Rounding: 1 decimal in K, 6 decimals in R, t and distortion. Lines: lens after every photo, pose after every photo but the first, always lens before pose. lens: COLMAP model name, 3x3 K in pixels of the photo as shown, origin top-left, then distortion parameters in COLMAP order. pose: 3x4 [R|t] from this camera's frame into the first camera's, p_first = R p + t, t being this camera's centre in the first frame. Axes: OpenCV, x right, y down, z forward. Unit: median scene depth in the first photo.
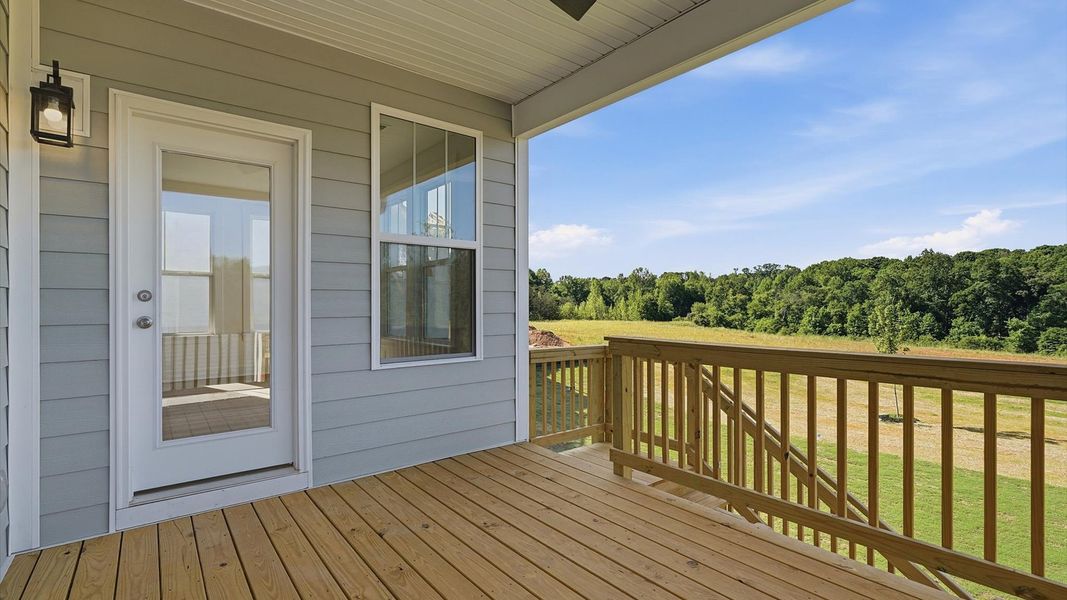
lens RADIAL K [[483.4, 0, 531.9], [0, 483.4, 305.3], [0, 0, 1]] dist [-0.001879, 0.001091]
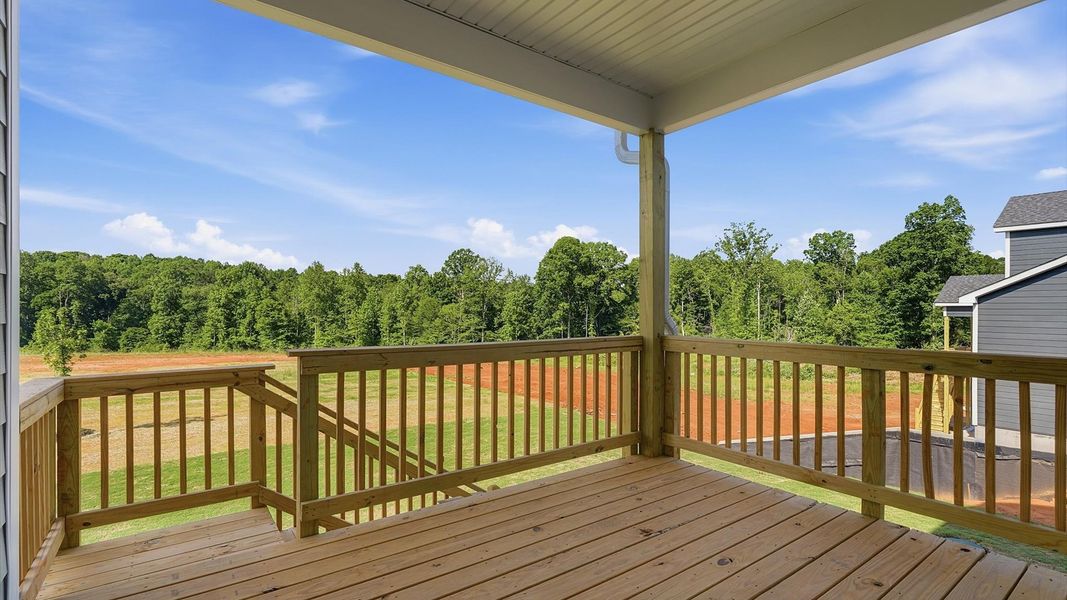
lens RADIAL K [[483.4, 0, 531.9], [0, 483.4, 305.3], [0, 0, 1]] dist [-0.001879, 0.001091]
pose [[0.051531, 0.006499, 0.998650, -0.082565], [-0.001518, 0.999978, -0.006430, -0.000290], [-0.998670, -0.001185, 0.051540, 0.089244]]
